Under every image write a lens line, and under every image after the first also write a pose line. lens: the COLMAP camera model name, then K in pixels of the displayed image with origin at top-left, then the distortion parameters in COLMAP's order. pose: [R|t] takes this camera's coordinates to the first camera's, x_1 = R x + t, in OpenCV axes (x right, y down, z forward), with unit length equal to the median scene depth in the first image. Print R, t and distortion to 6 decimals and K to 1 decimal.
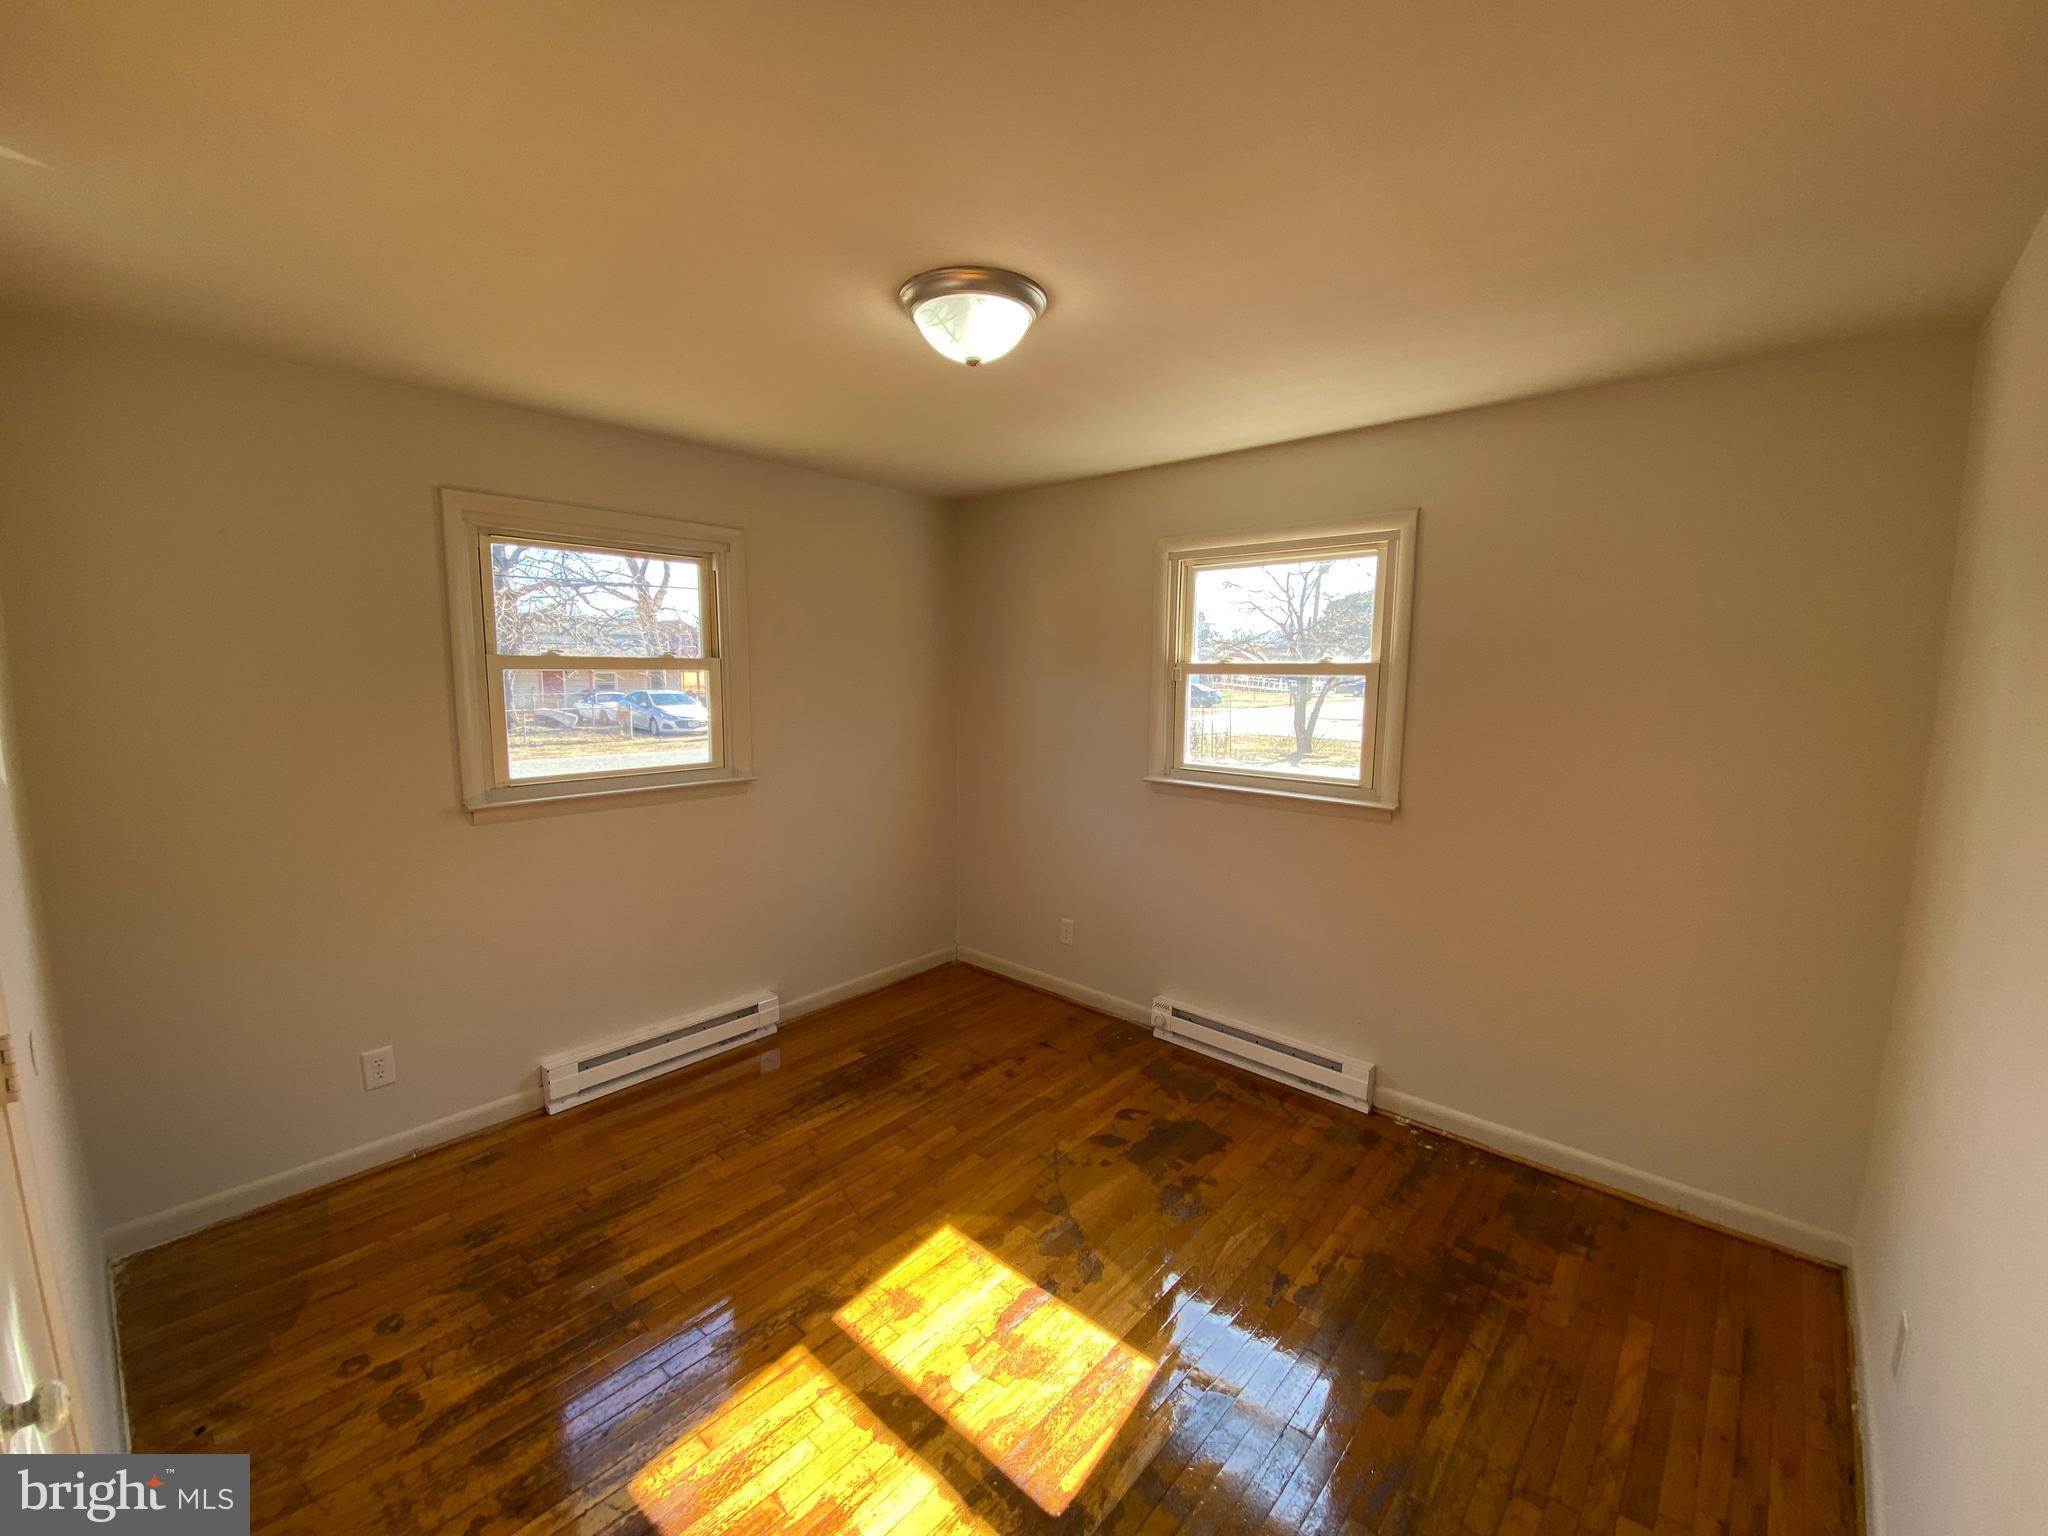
lens RADIAL K [[835.2, 0, 1028.6], [0, 835.2, 763.8], [0, 0, 1]] dist [0.046866, -0.028837]
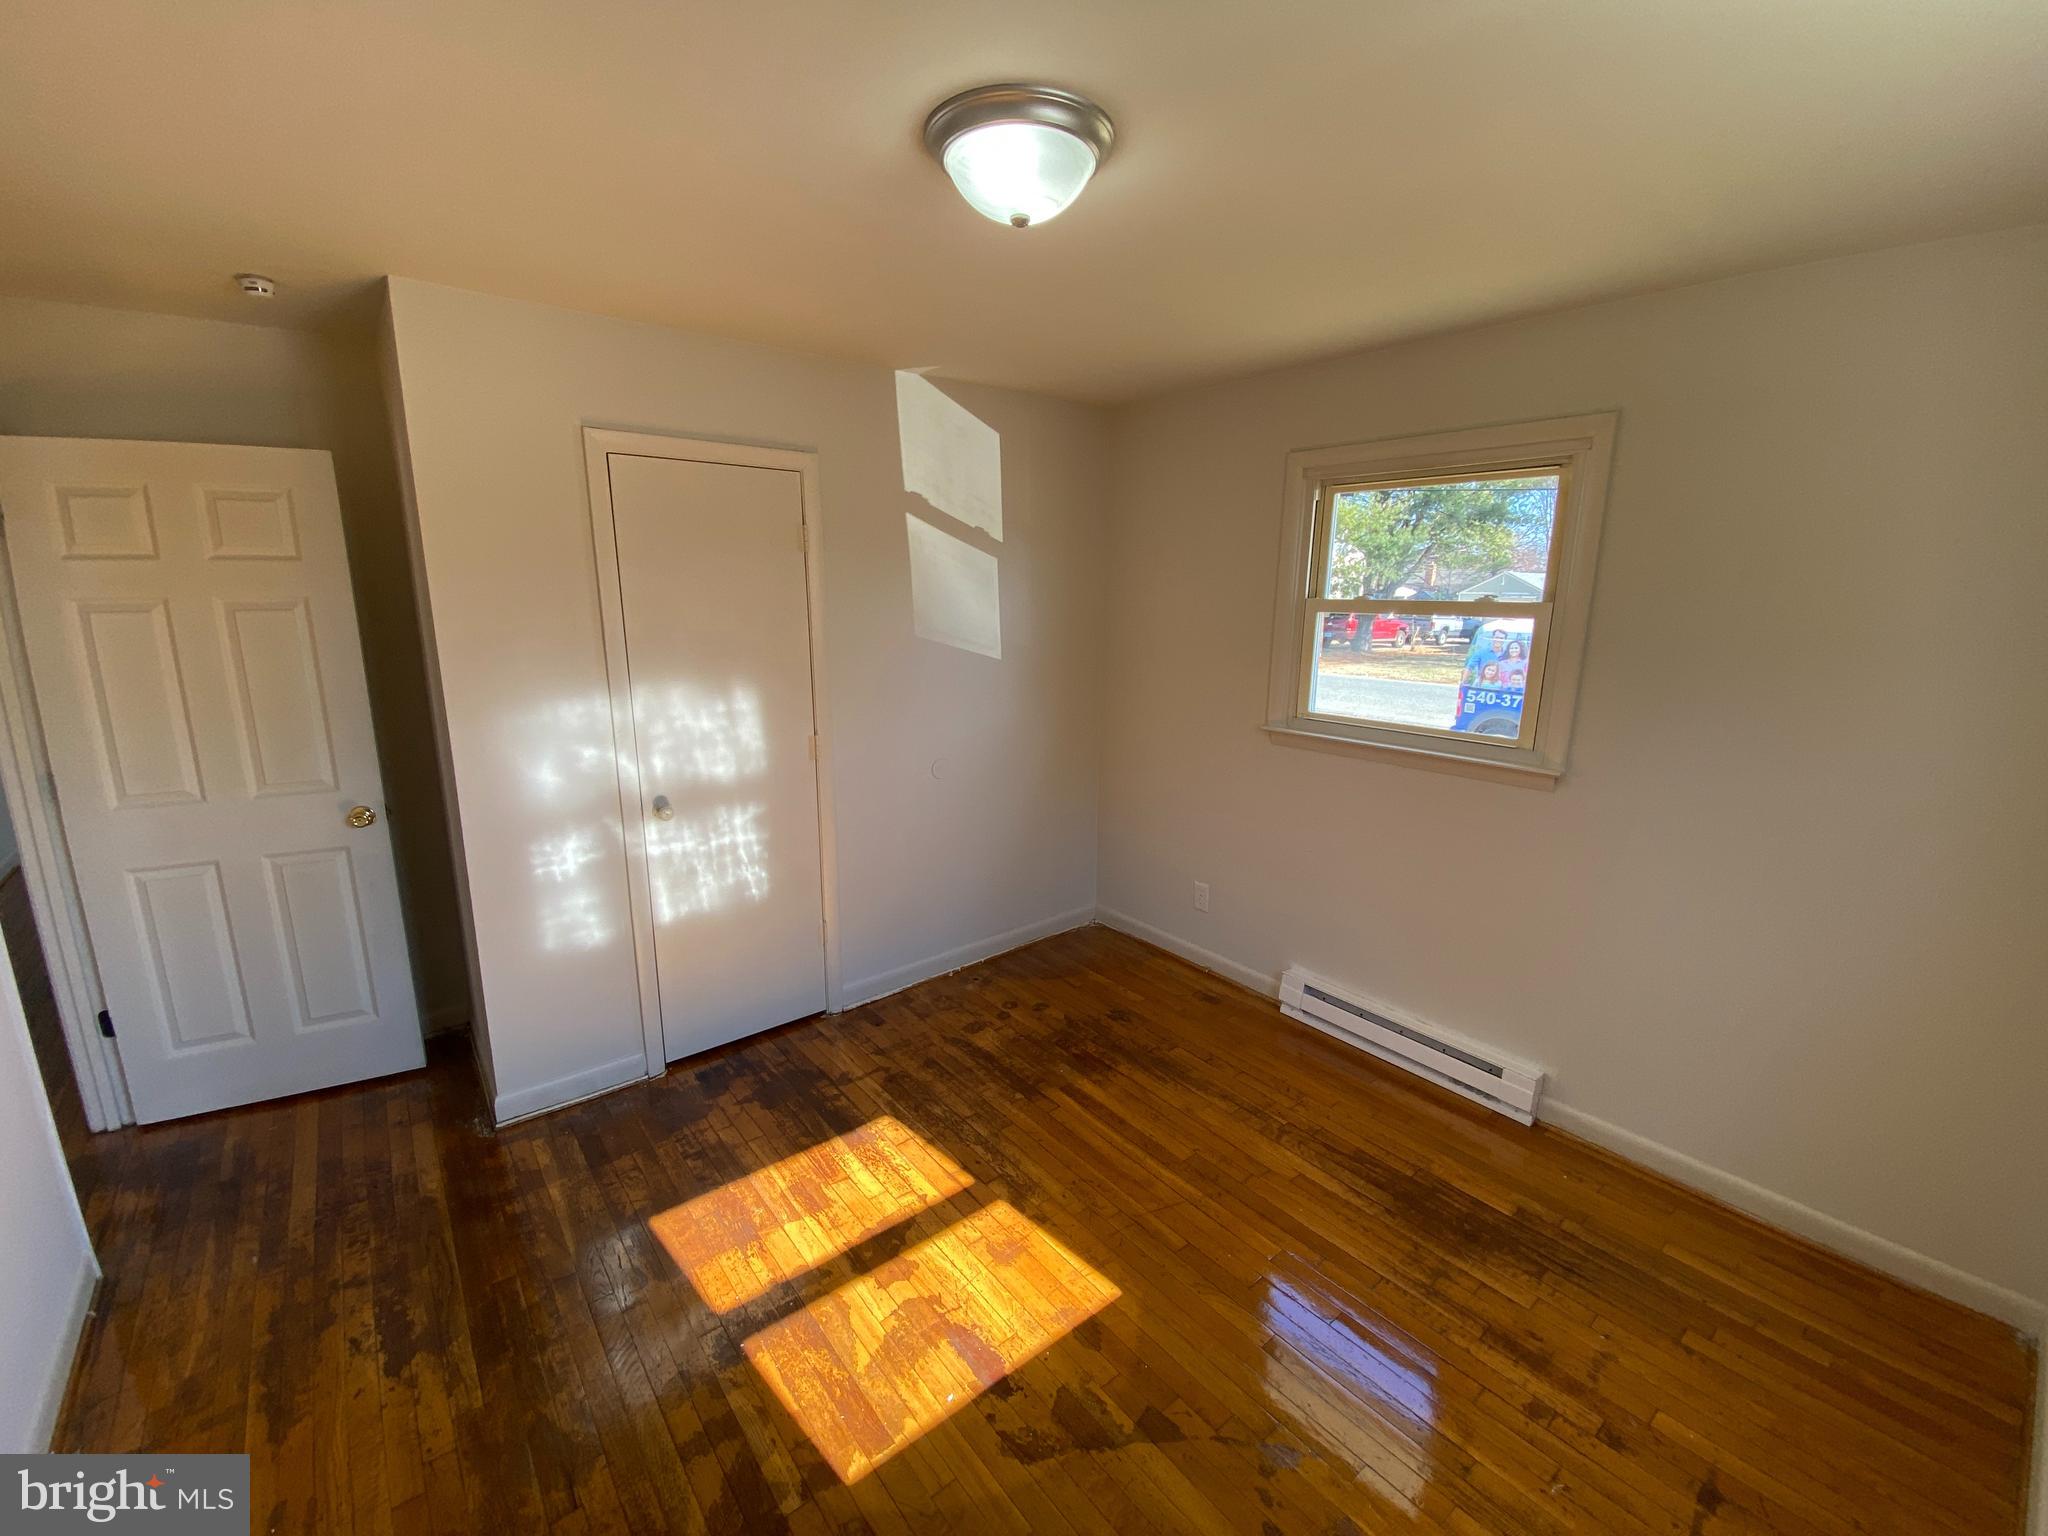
lens RADIAL K [[831.4, 0, 1024.0], [0, 831.4, 768.0], [0, 0, 1]] dist [0.028310, -0.023792]
pose [[-0.157356, 0.205617, -0.965899, 0.643393], [-0.135726, 0.964299, 0.227388, -0.135914], [0.978171, 0.166878, -0.123831, 0.970423]]
